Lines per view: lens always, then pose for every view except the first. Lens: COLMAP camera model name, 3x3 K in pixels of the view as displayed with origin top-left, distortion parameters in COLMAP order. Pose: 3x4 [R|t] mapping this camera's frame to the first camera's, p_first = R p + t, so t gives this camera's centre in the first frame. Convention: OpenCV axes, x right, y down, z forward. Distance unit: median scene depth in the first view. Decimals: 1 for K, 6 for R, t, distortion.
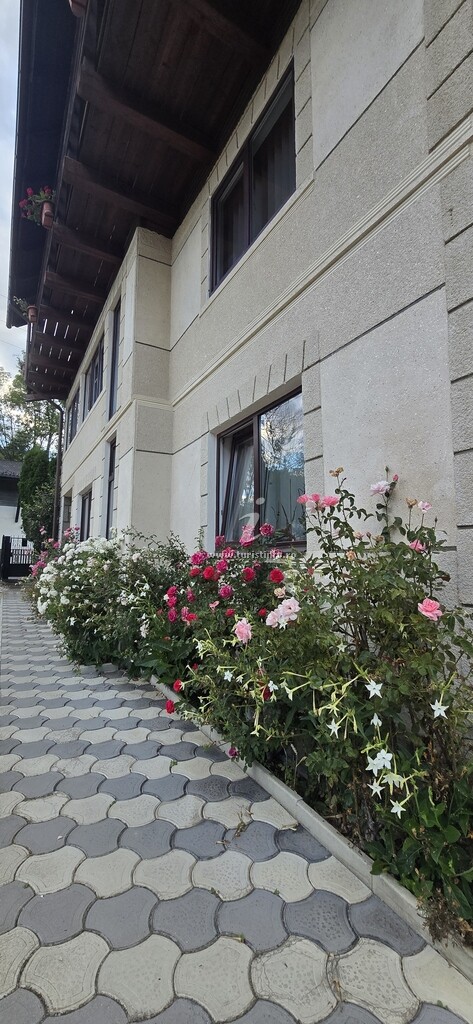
lens RADIAL K [[371.4, 0, 236.5], [0, 371.4, 512.0], [0, 0, 1]] dist [-0.000385, -0.000102]
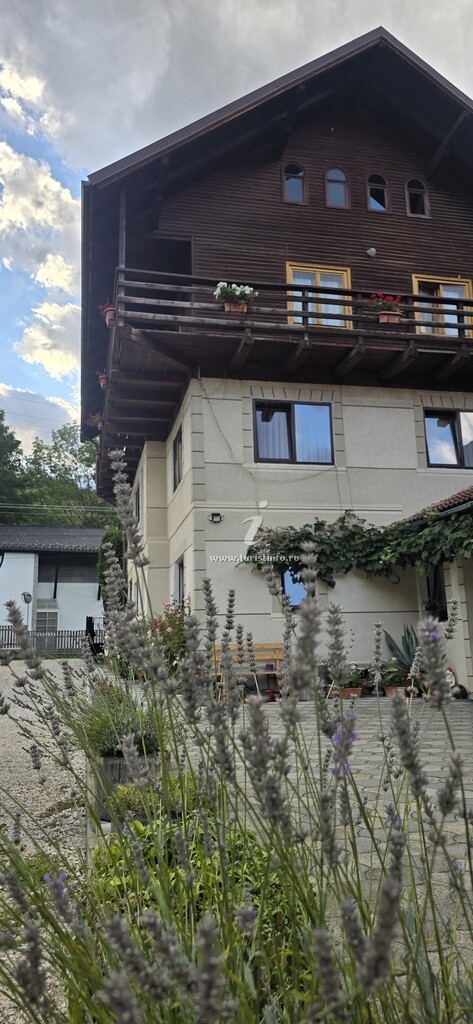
lens RADIAL K [[647.7, 0, 237.8], [0, 647.7, 495.7], [0, 0, 1]] dist [0.056316, -0.046008]
pose [[0.944071, -0.106529, -0.312061, 0.813601], [0.077890, 0.991639, -0.102882, -0.103944], [0.320412, 0.072822, 0.944475, -1.336113]]
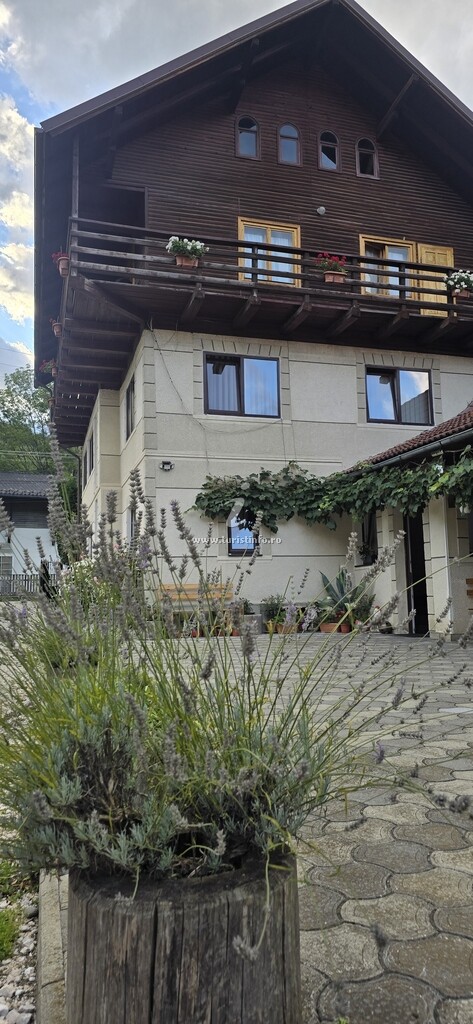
lens RADIAL K [[647.7, 0, 237.8], [0, 647.7, 495.7], [0, 0, 1]] dist [0.056316, -0.046008]
pose [[0.964222, -0.066009, -0.256747, 0.865626], [0.062684, 0.997810, -0.021123, -0.093696], [0.257579, 0.004273, 0.966248, -1.419145]]
